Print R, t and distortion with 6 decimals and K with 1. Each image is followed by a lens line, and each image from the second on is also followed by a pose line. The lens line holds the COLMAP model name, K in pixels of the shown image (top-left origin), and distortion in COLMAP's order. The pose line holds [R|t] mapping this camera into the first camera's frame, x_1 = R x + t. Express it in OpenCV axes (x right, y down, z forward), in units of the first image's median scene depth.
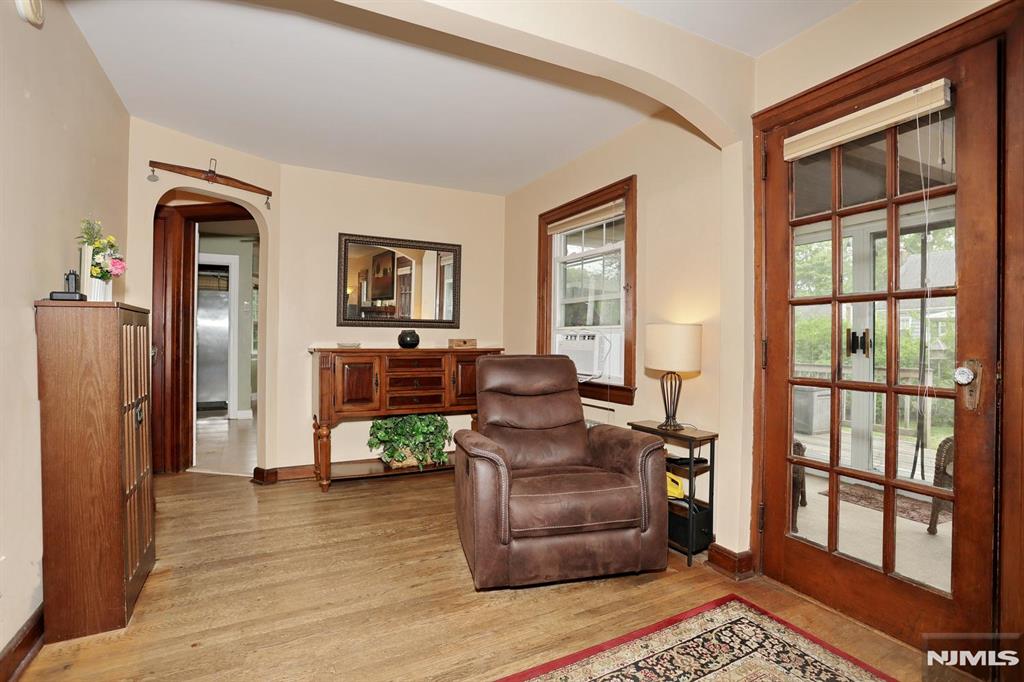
lens RADIAL K [[491.7, 0, 512.0], [0, 491.7, 341.0], [0, 0, 1]] dist [-0.002324, -0.000210]
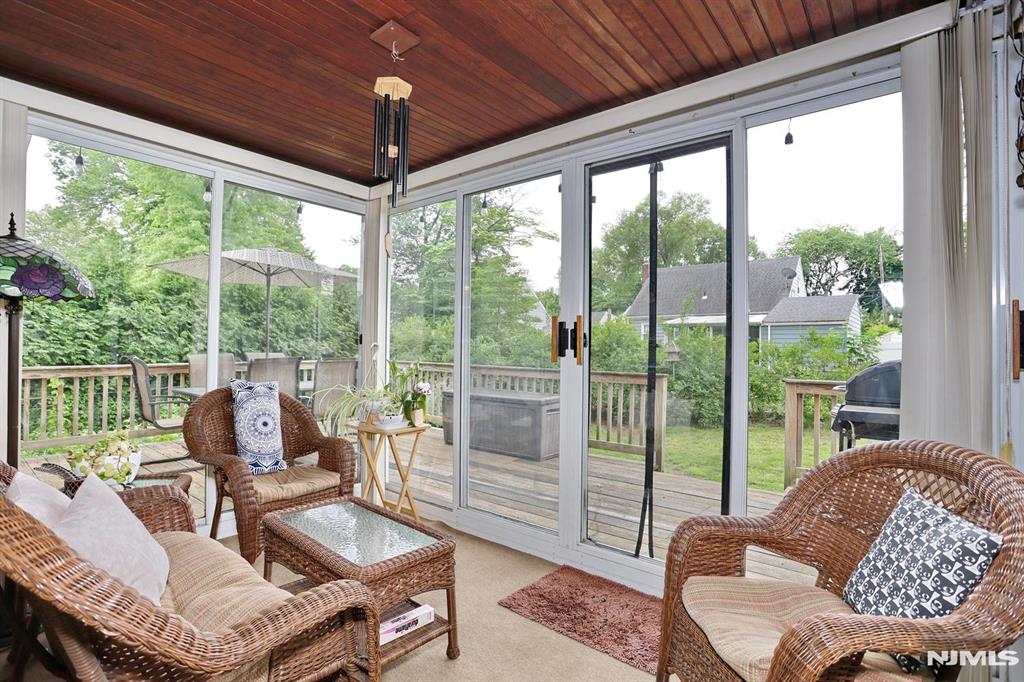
lens RADIAL K [[495.5, 0, 512.0], [0, 495.5, 341.0], [0, 0, 1]] dist [-0.040369, 0.000458]
pose [[0.921406, 0.004688, 0.388573, 0.403525], [-0.003096, 0.999984, -0.004722, 0.008845], [-0.388589, 0.003148, 0.921406, 0.462376]]
